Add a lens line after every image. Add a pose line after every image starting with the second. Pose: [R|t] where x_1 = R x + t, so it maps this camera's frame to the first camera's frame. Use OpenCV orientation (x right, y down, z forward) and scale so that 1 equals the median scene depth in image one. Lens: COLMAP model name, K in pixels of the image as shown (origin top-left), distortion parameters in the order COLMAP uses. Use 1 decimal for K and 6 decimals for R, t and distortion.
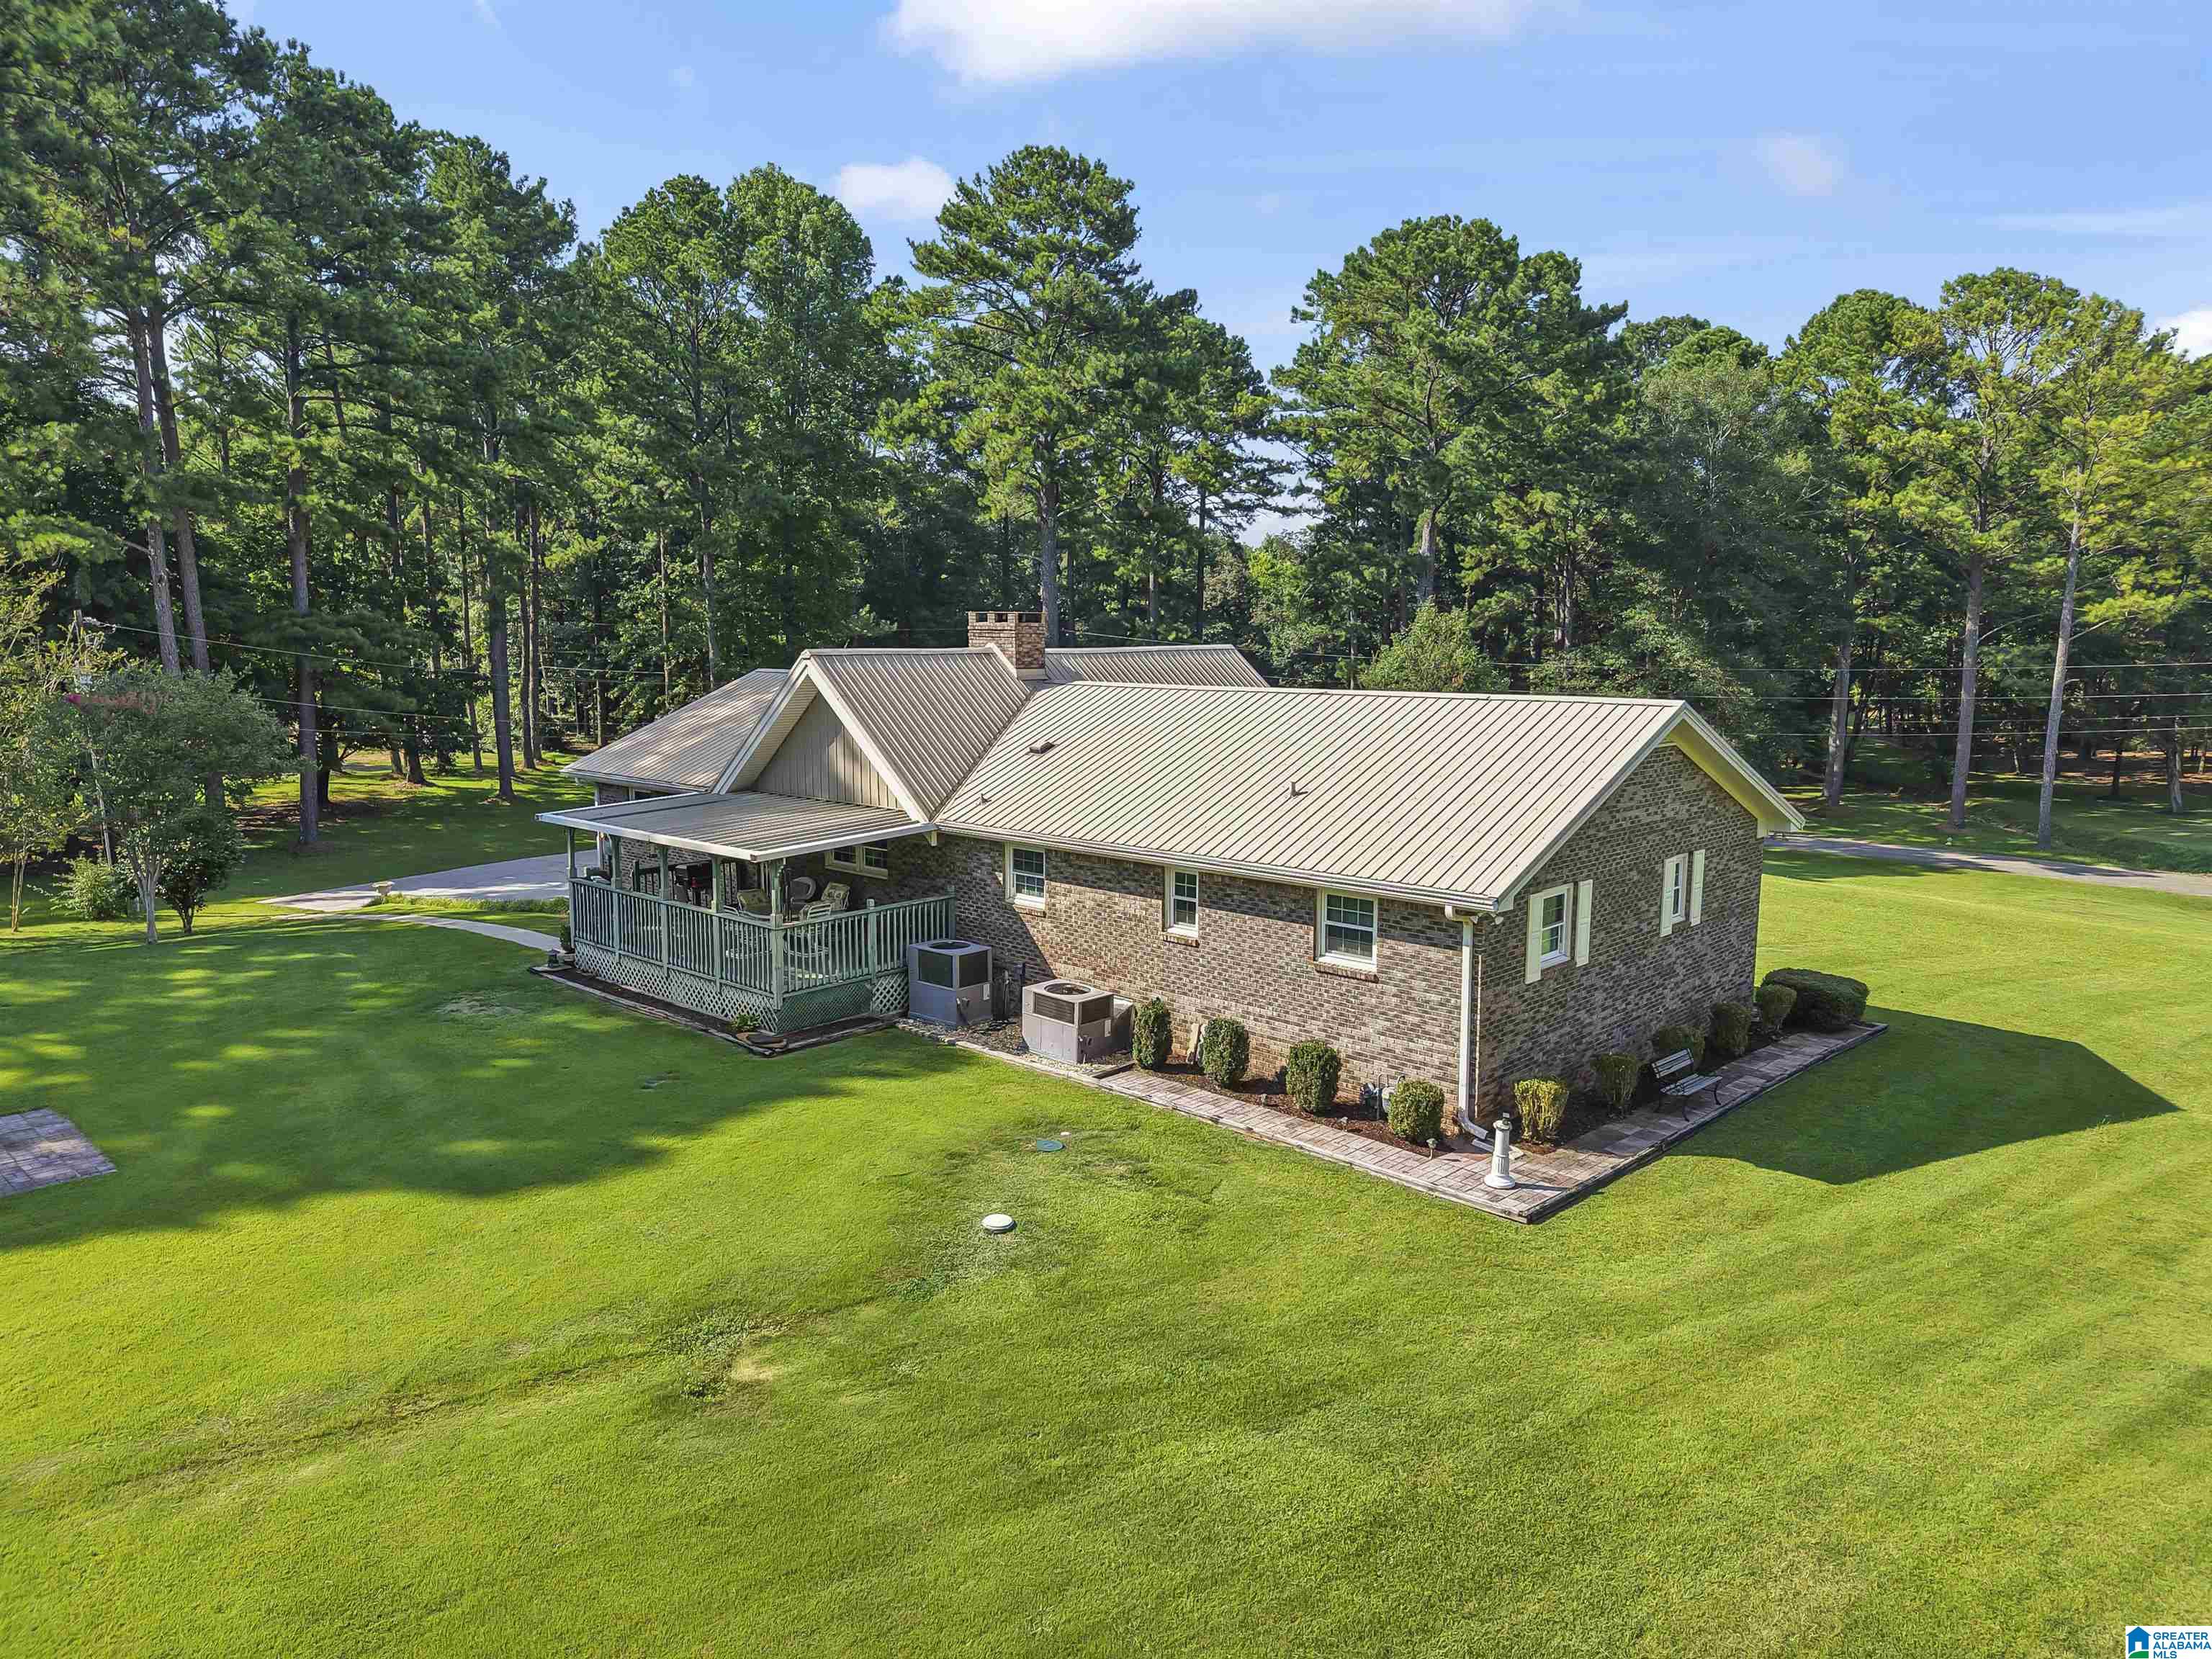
lens RADIAL K [[1532.7, 0, 1112.6], [0, 1532.7, 841.1], [0, 0, 1]] dist [0.043294, -0.019117]
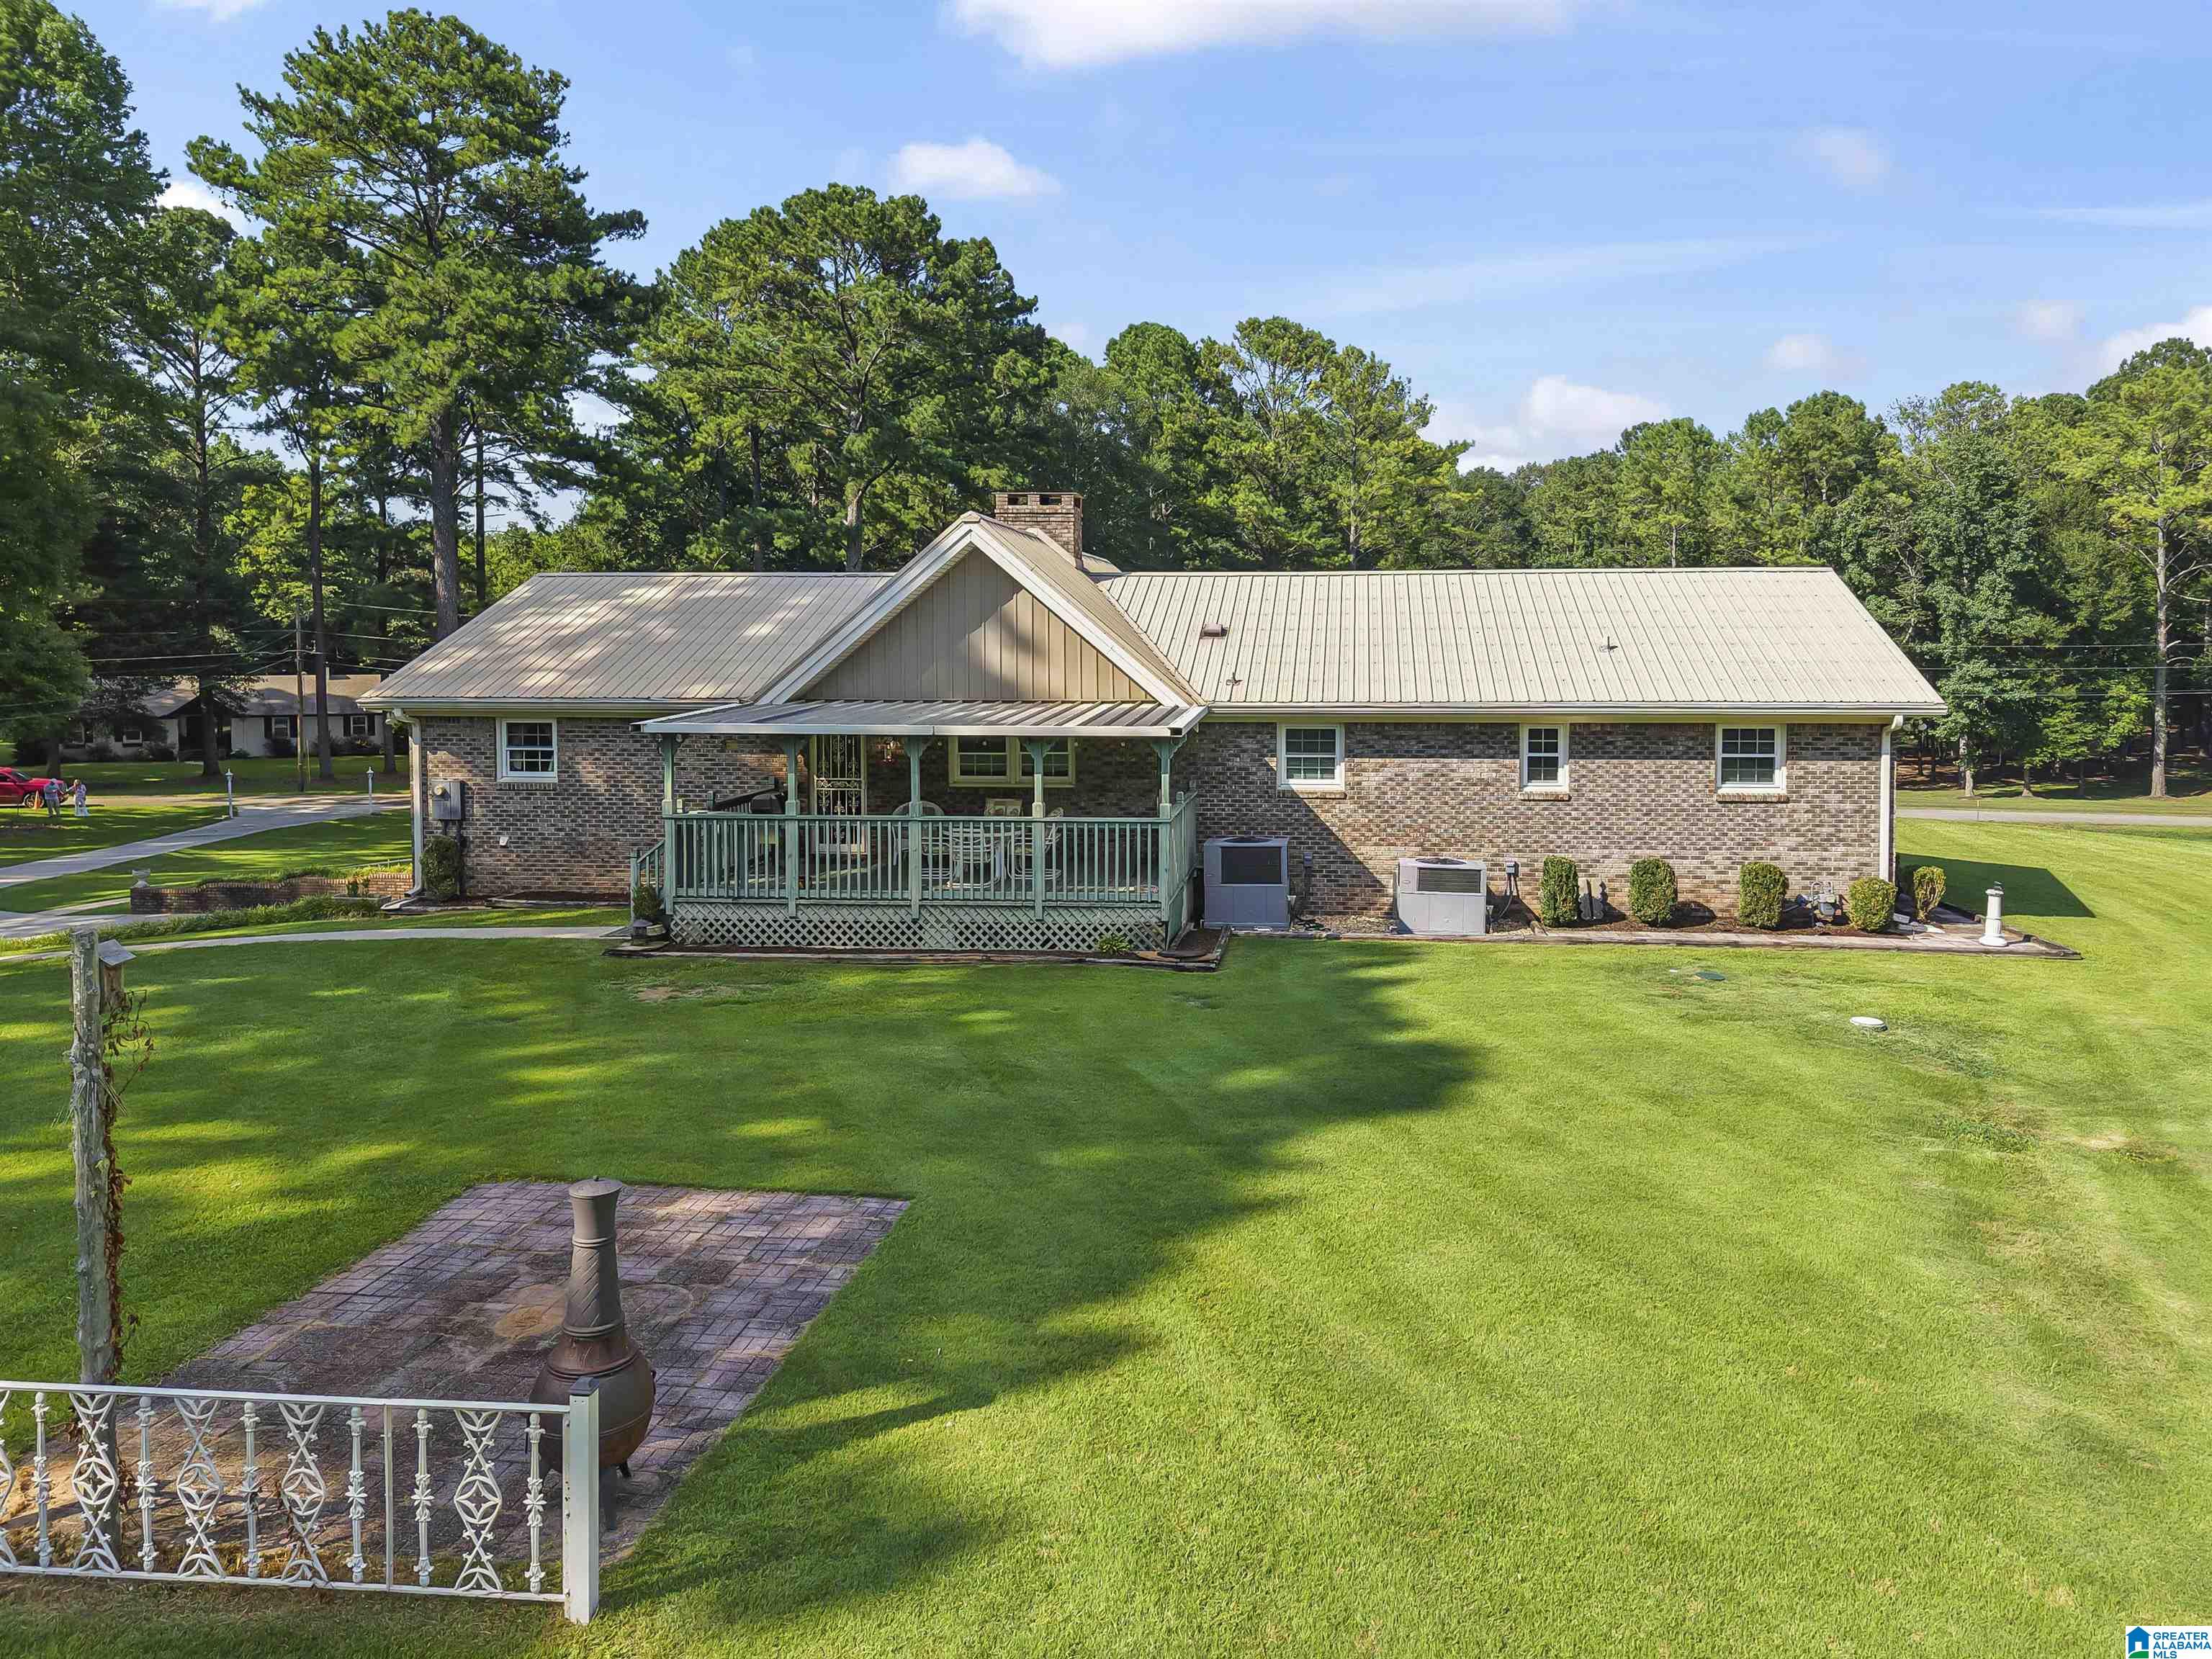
lens RADIAL K [[1532.7, 0, 1102.9], [0, 1532.7, 812.0], [0, 0, 1]] dist [0.043294, -0.019117]
pose [[0.778214, -0.063724, 0.624758, -0.801934], [0.092852, 0.995580, -0.014111, 0.062567], [-0.621097, 0.068992, 0.780691, 0.405448]]
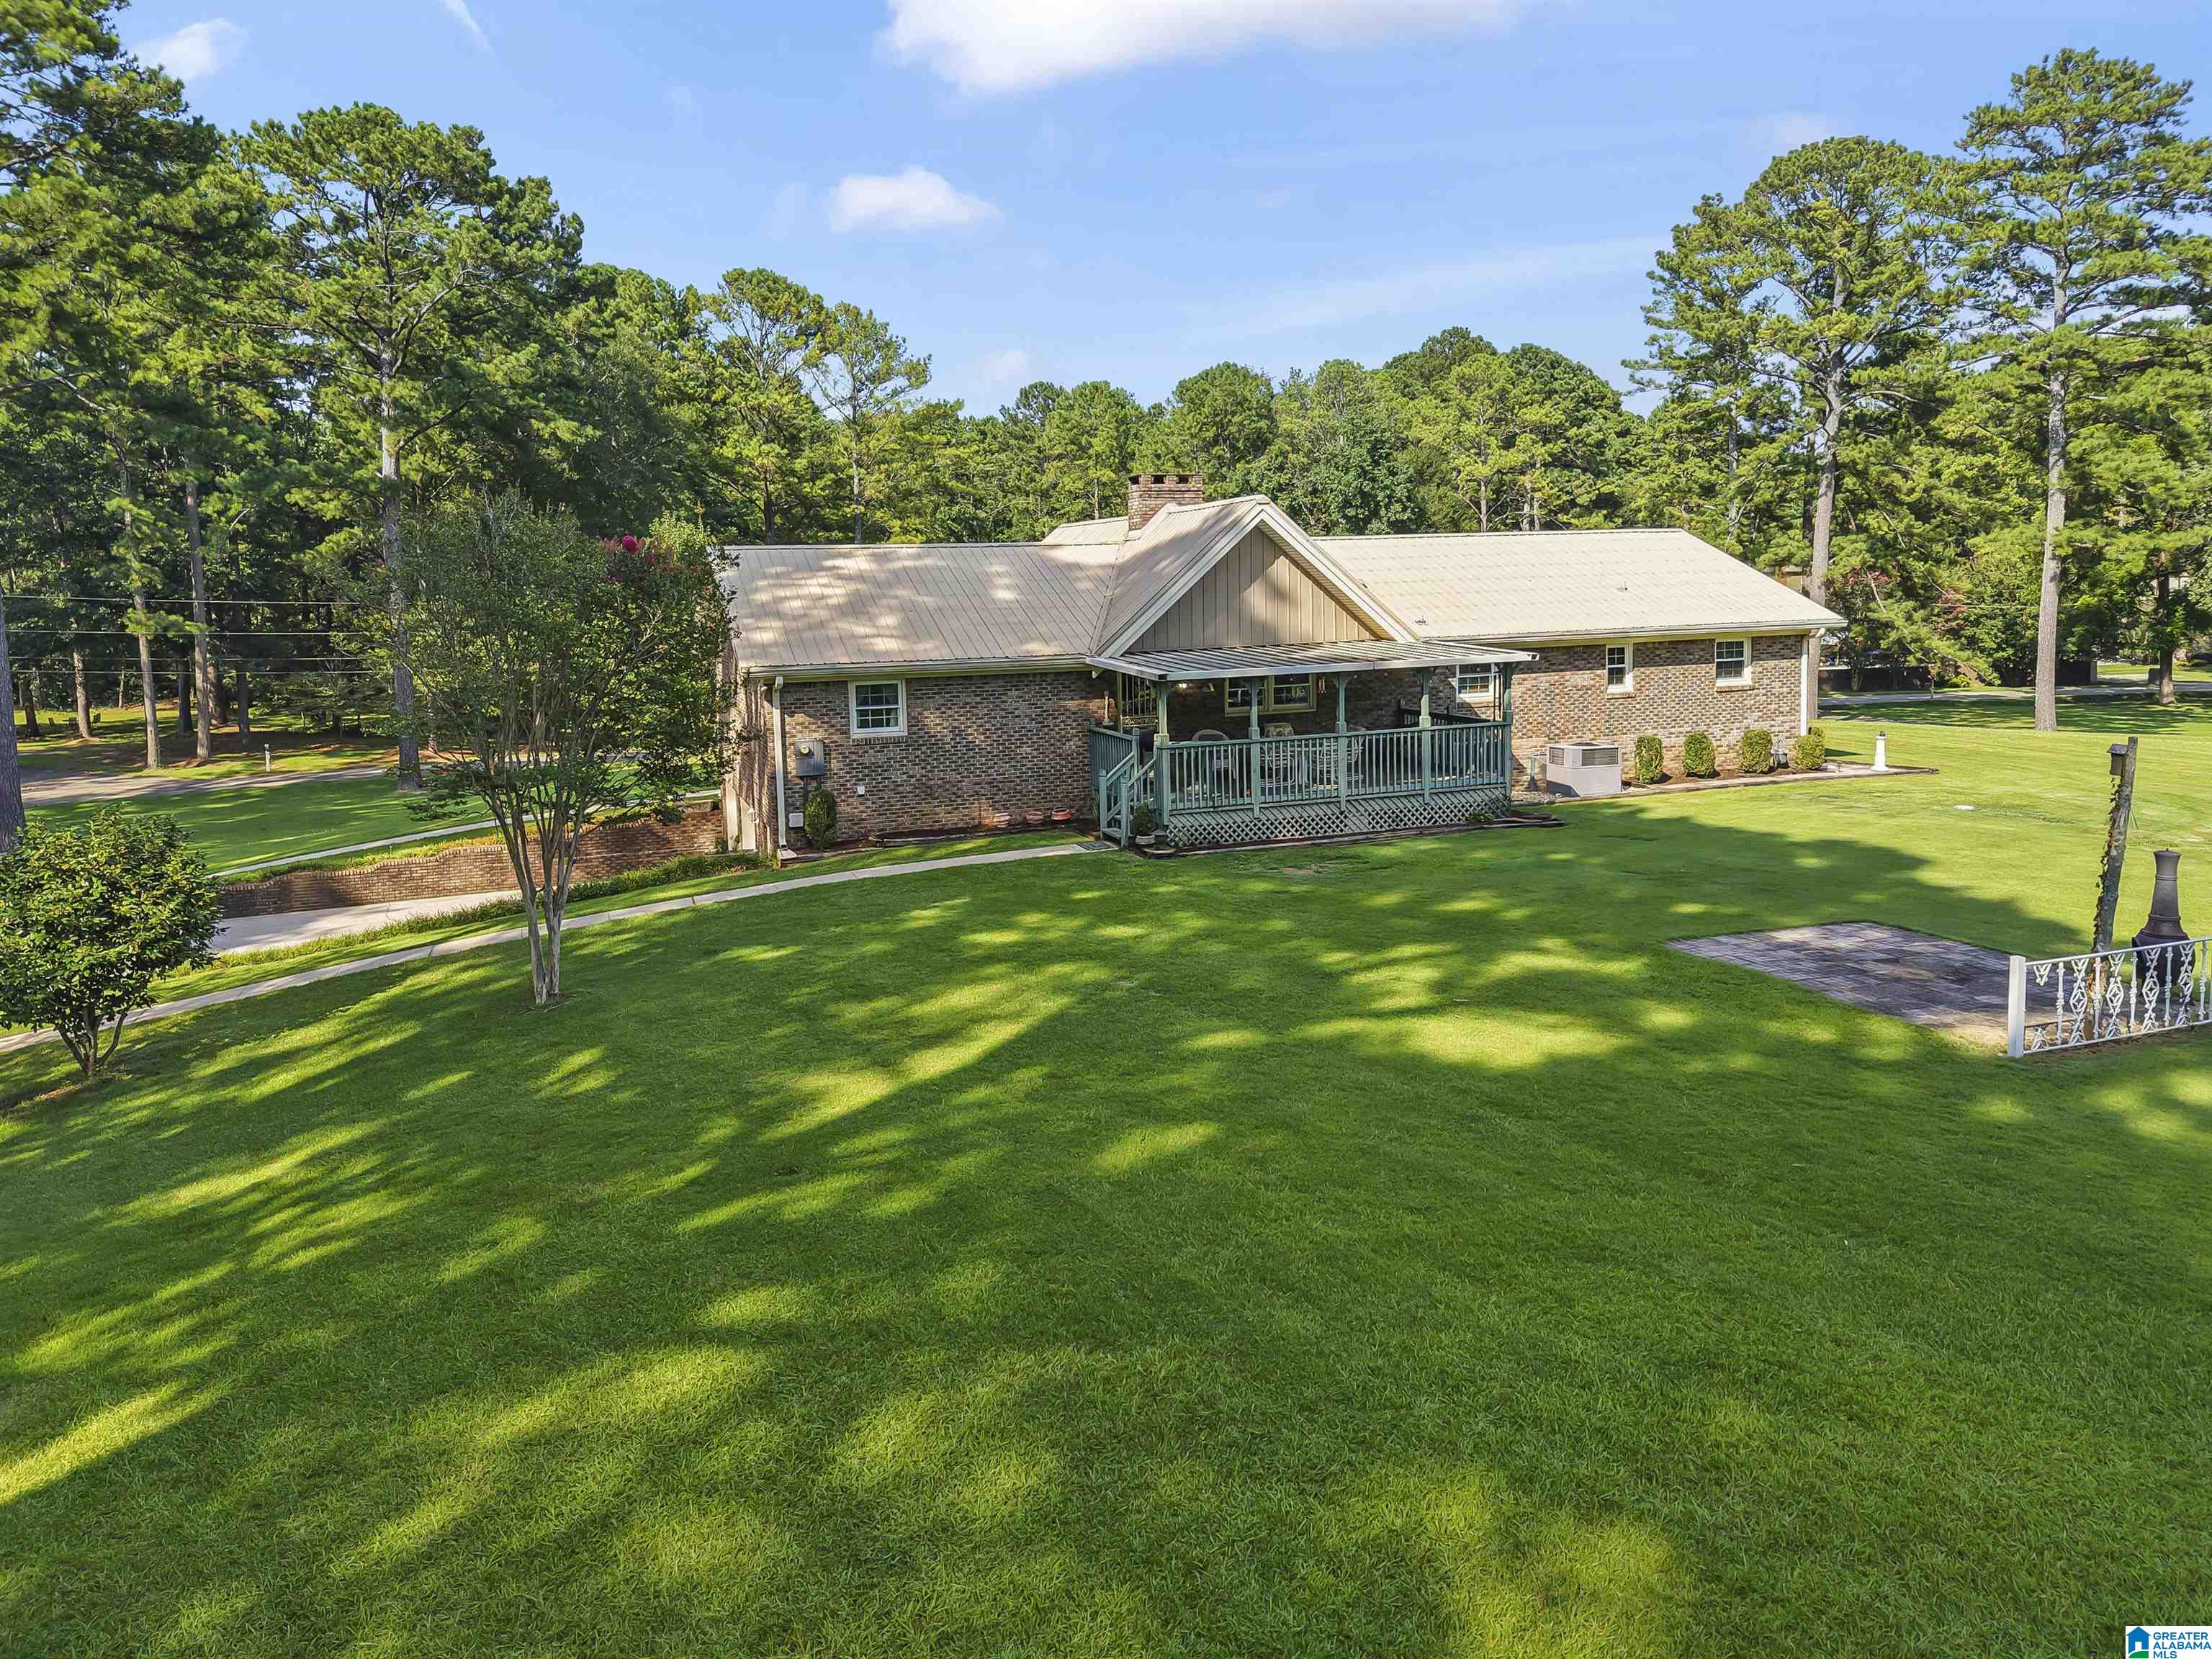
lens RADIAL K [[1532.7, 0, 1108.4], [0, 1532.7, 832.0], [0, 0, 1]] dist [0.043294, -0.019117]
pose [[0.451268, -0.151260, 0.879476, -1.430600], [0.164149, 0.982784, 0.084801, -0.008998], [-0.877162, 0.106097, 0.468328, 0.768885]]
